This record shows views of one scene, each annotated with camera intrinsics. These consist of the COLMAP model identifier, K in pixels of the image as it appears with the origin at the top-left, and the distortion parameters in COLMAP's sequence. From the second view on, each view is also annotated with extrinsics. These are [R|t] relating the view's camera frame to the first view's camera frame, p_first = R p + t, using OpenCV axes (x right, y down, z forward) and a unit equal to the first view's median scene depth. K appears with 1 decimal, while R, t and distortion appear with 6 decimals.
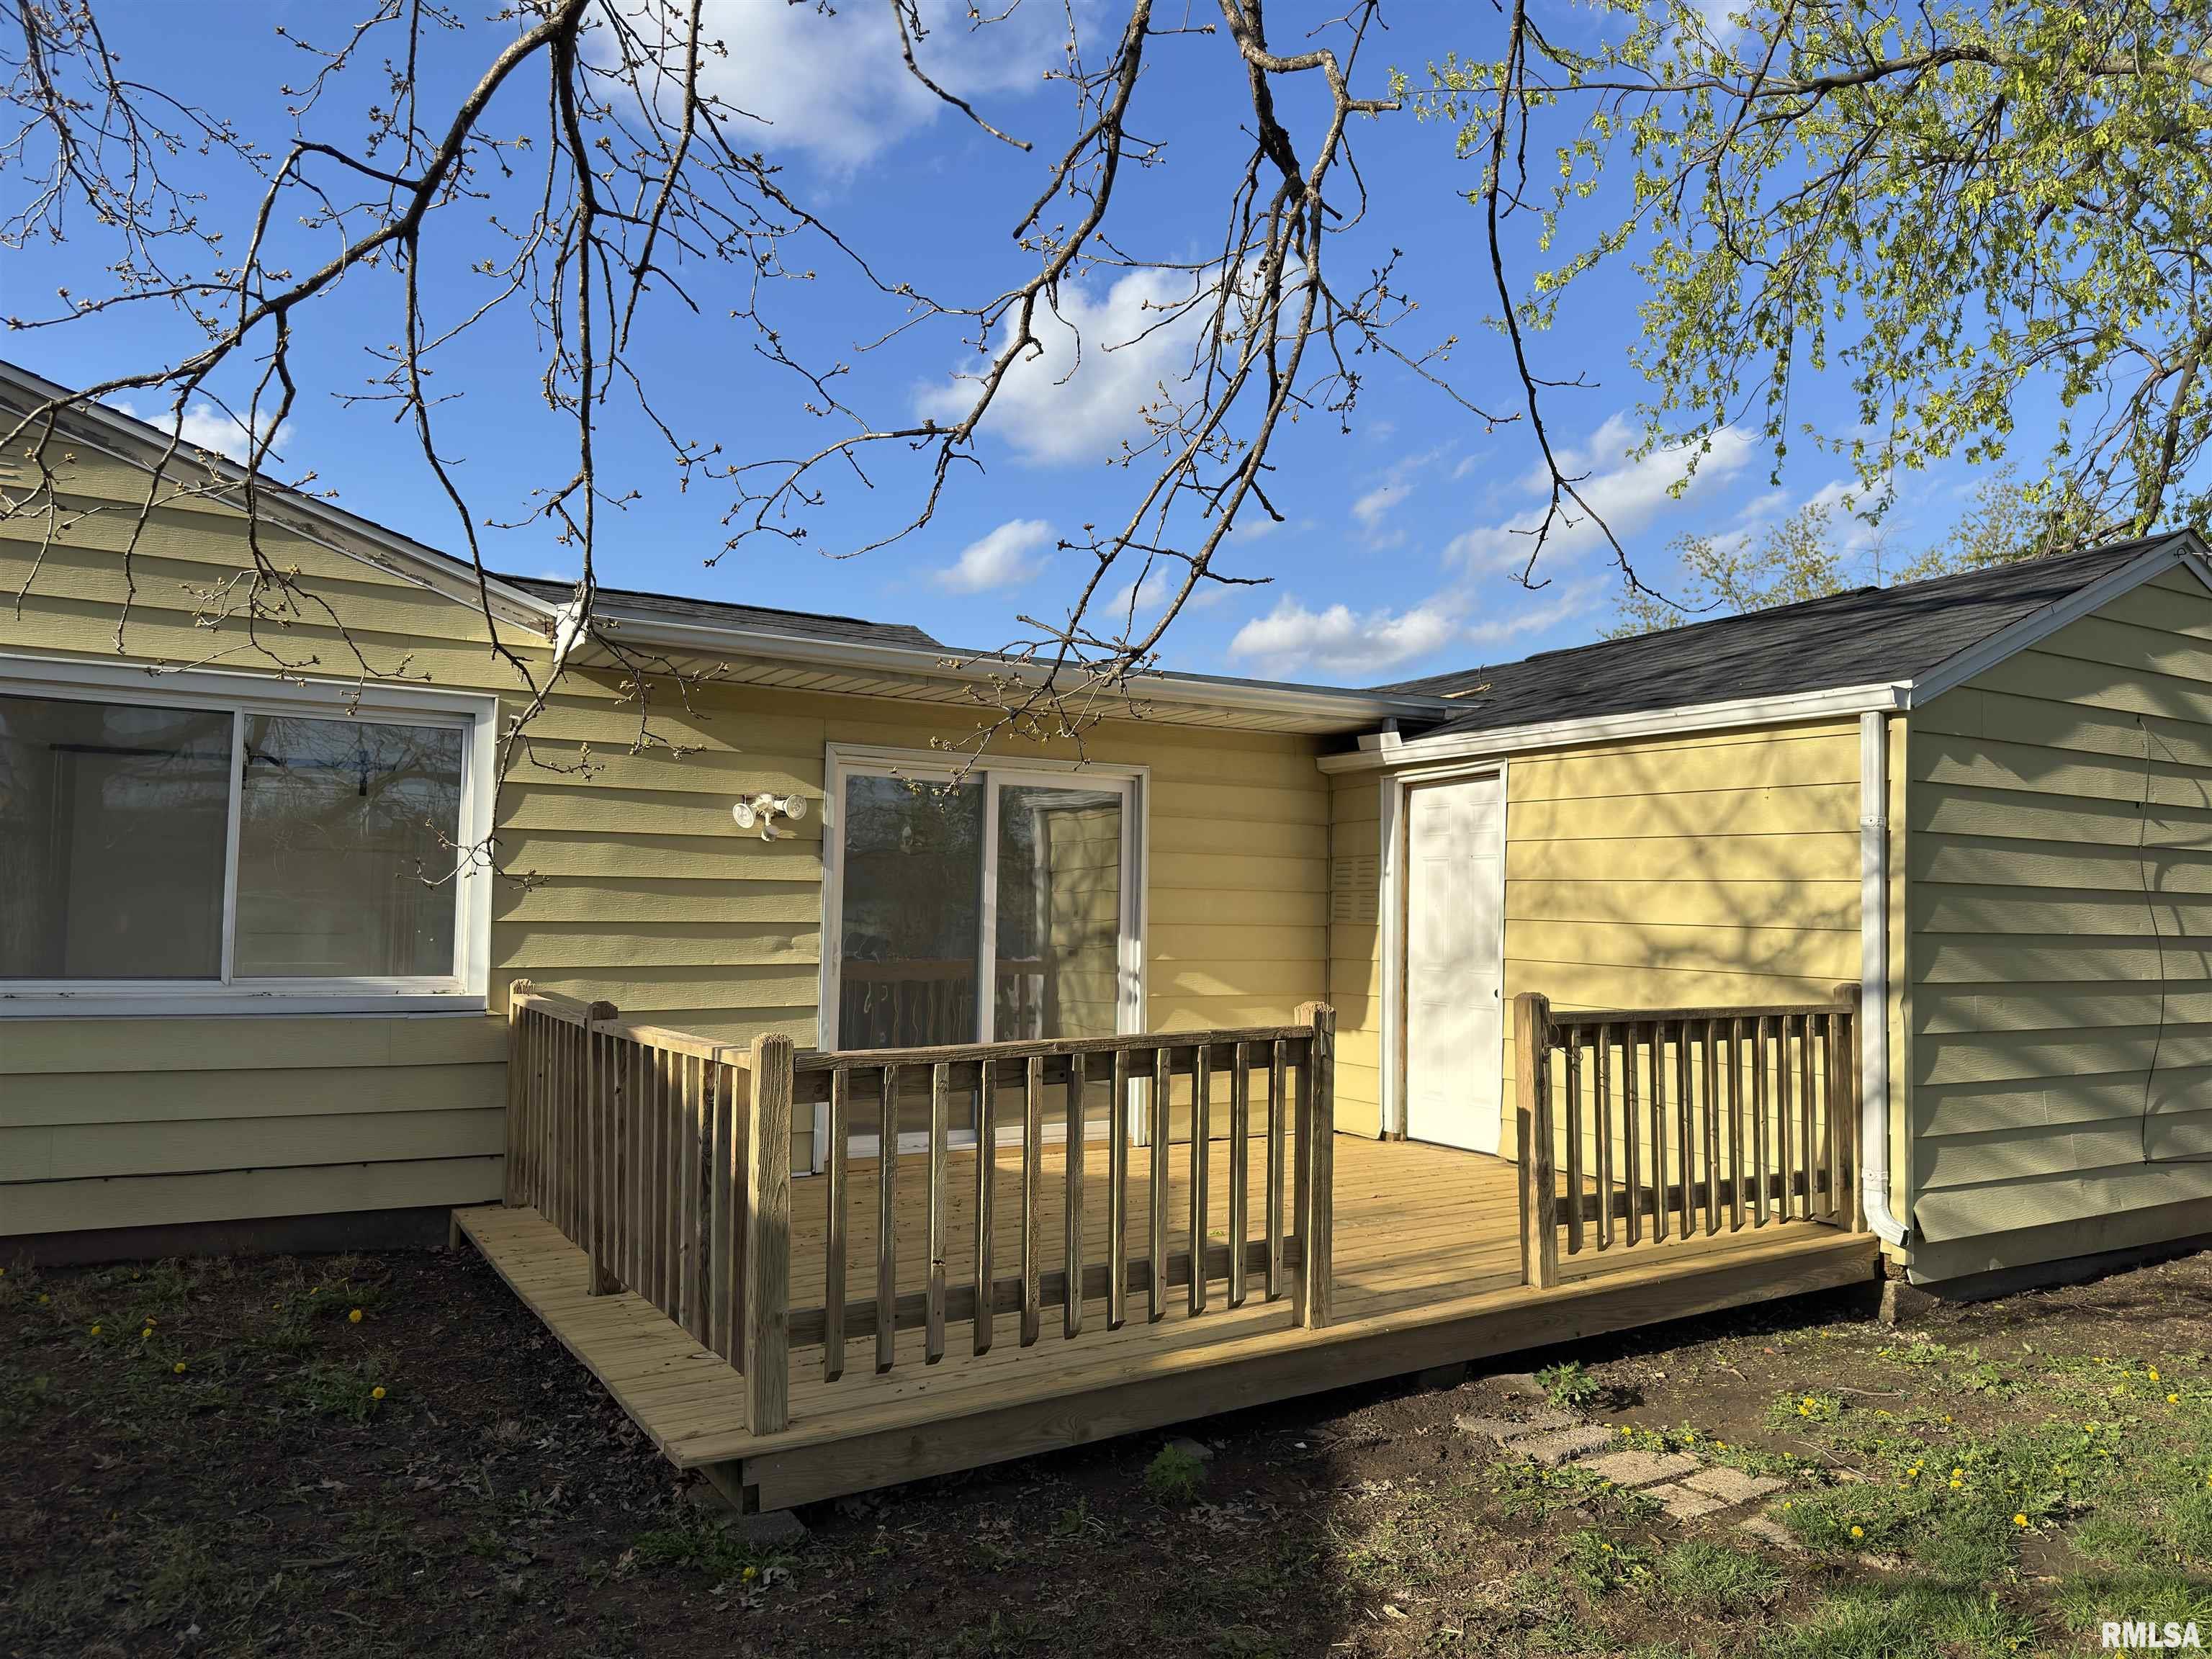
lens RADIAL K [[1543.2, 0, 1101.3], [0, 1543.2, 838.8], [0, 0, 1]] dist [0.102005, -0.141907]
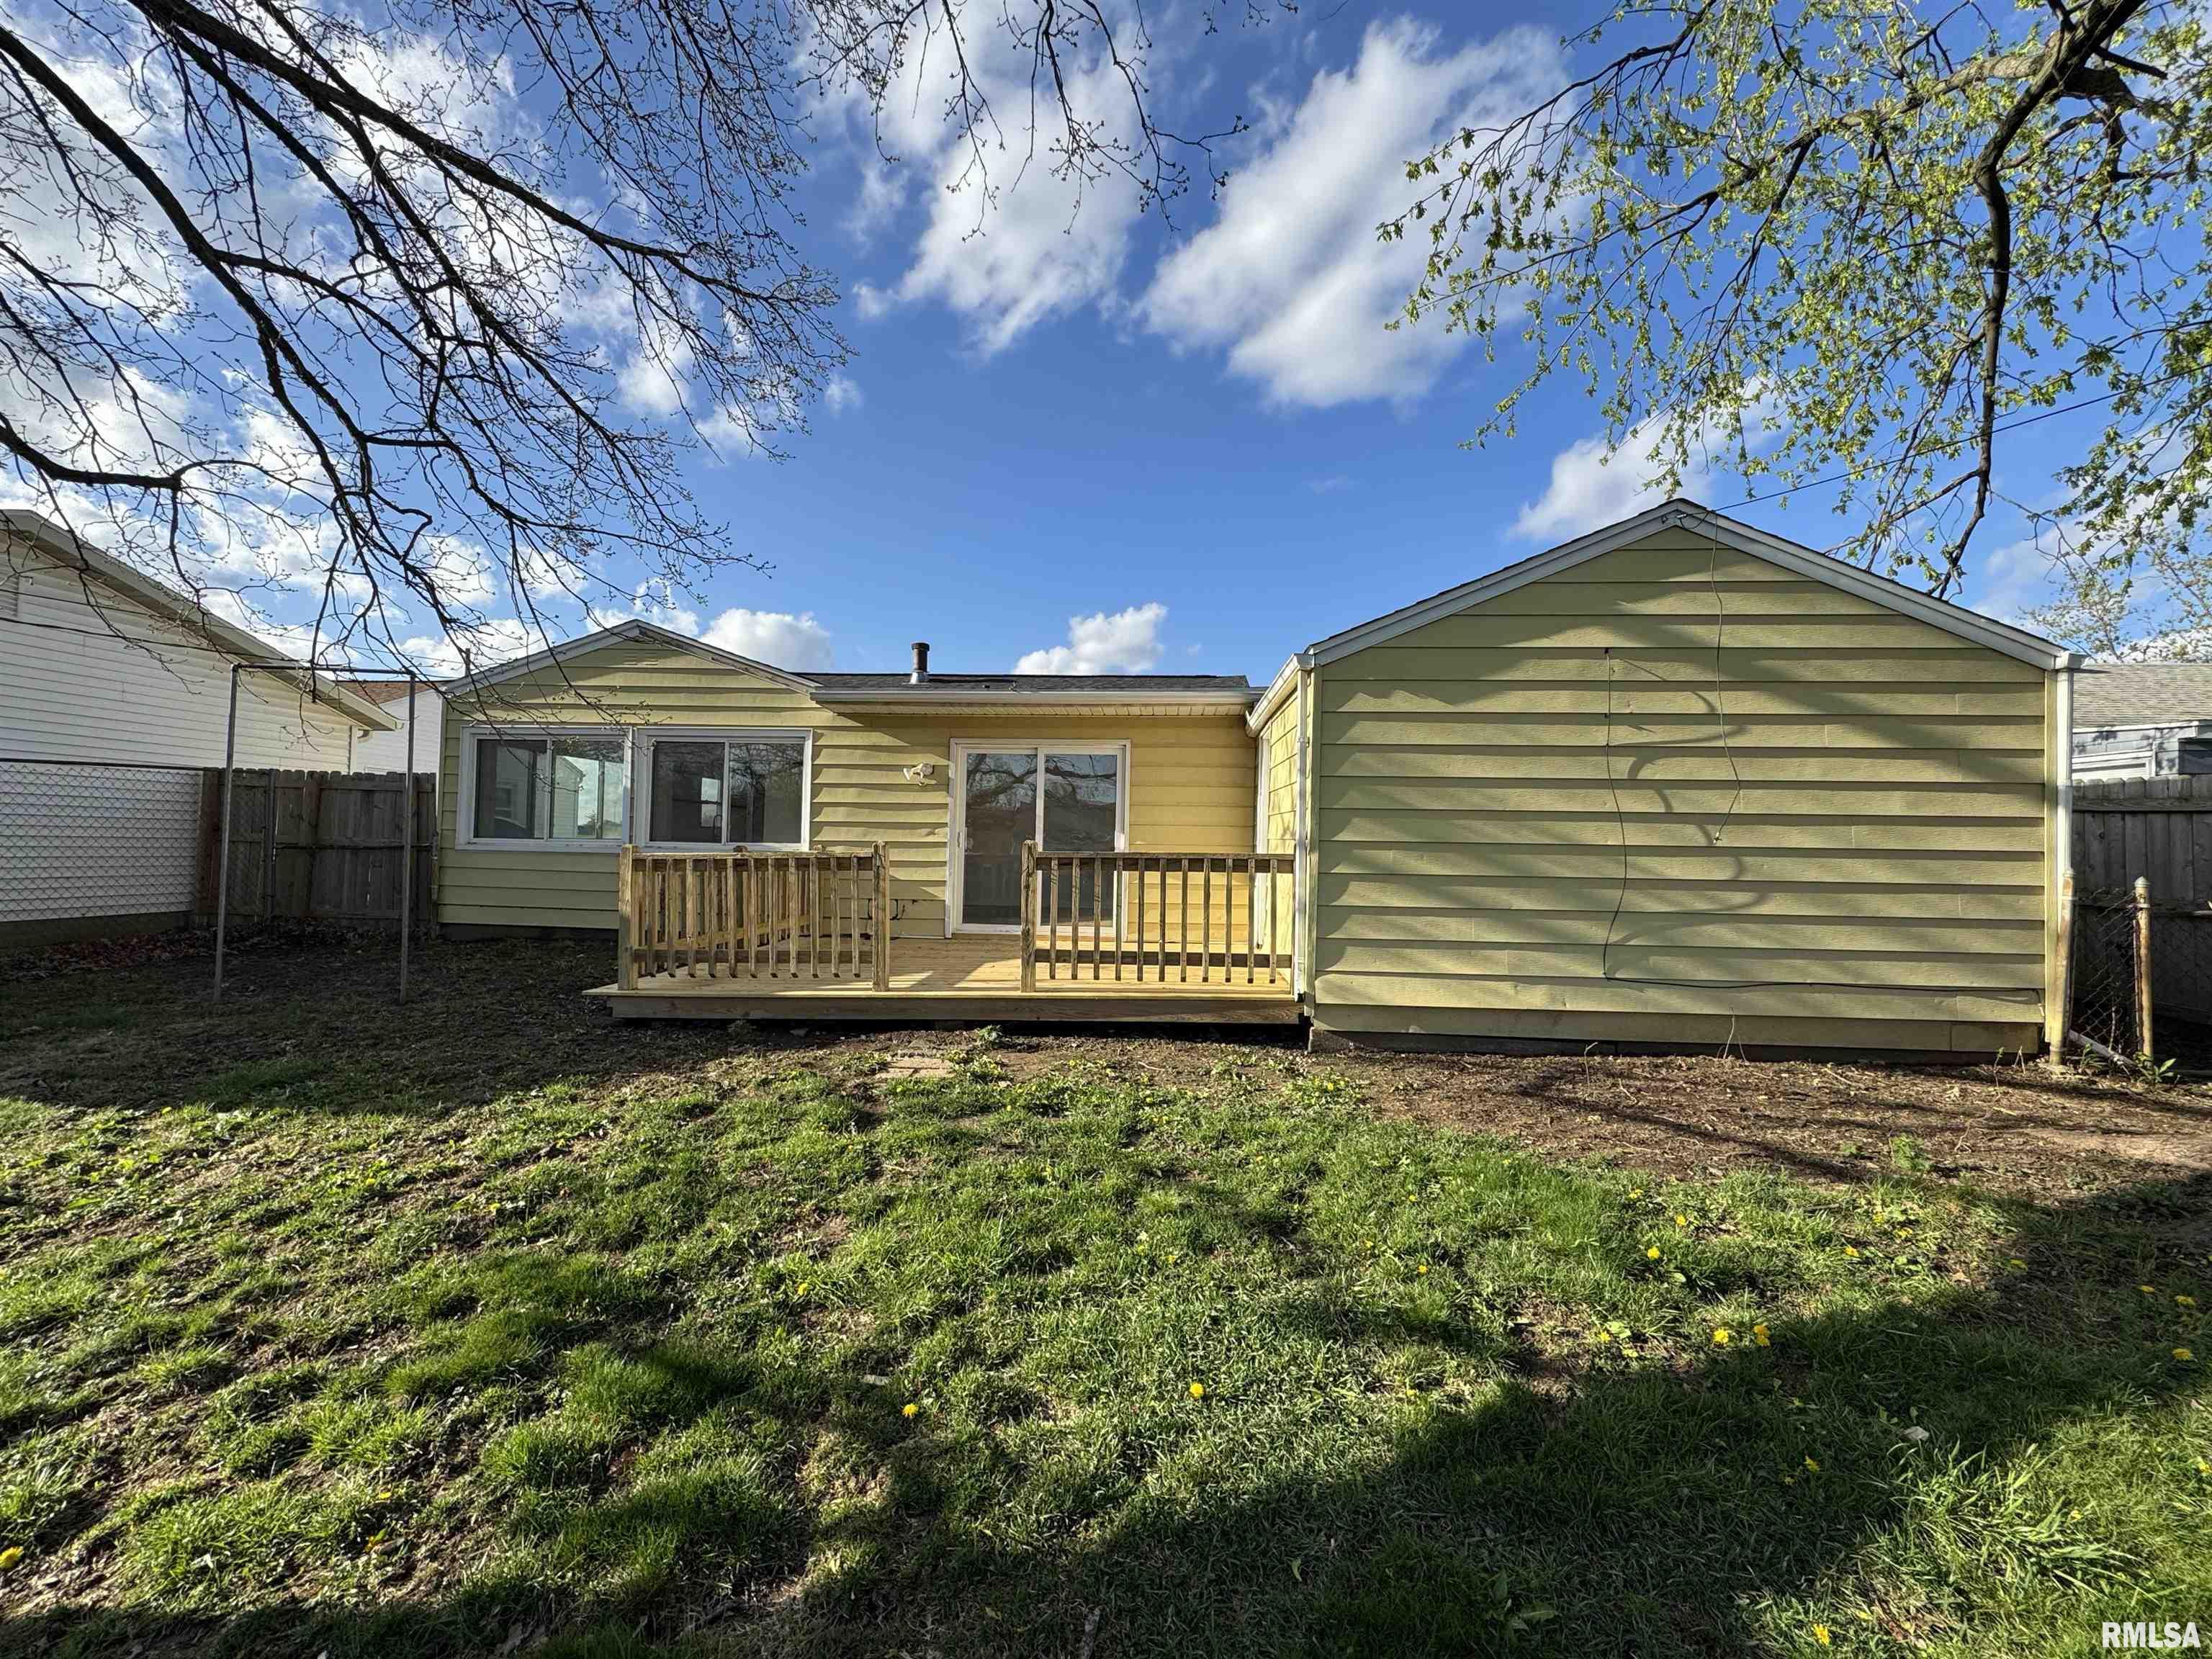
lens RADIAL K [[878.2, 0, 1106.0], [0, 878.2, 824.2], [0, 0, 1]] dist [-0.000446, 0.000120]
pose [[0.819499, -0.016295, -0.572849, 0.759082], [0.024379, 0.999682, 0.006440, 0.058086], [0.572562, -0.019242, 0.819635, 0.137249]]
